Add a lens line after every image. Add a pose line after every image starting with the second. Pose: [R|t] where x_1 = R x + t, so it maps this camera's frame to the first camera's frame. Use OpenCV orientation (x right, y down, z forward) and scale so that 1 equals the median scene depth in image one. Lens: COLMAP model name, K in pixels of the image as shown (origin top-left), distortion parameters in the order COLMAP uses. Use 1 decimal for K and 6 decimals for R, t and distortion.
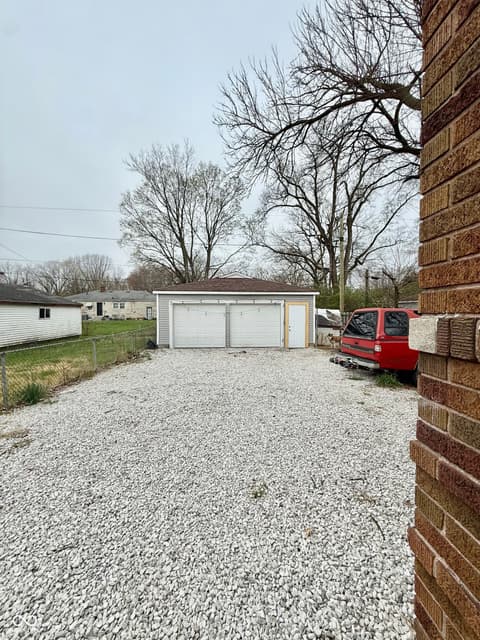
lens RADIAL K [[255.2, 0, 240.6], [0, 255.2, 318.8], [0, 0, 1]] dist [-0.000093, 0.000068]
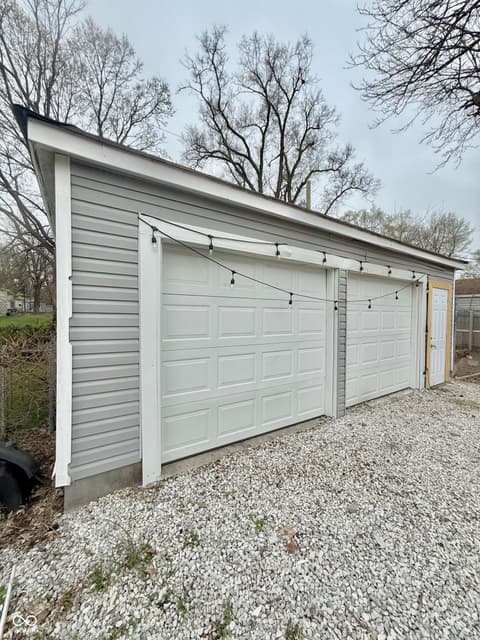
lens RADIAL K [[255.2, 0, 240.6], [0, 255.2, 318.8], [0, 0, 1]] dist [-0.000093, 0.000068]
pose [[0.865878, -0.004907, 0.500231, -0.303788], [0.006561, 0.999977, -0.001546, -0.002868], [-0.500212, 0.004621, 0.865891, 0.797118]]
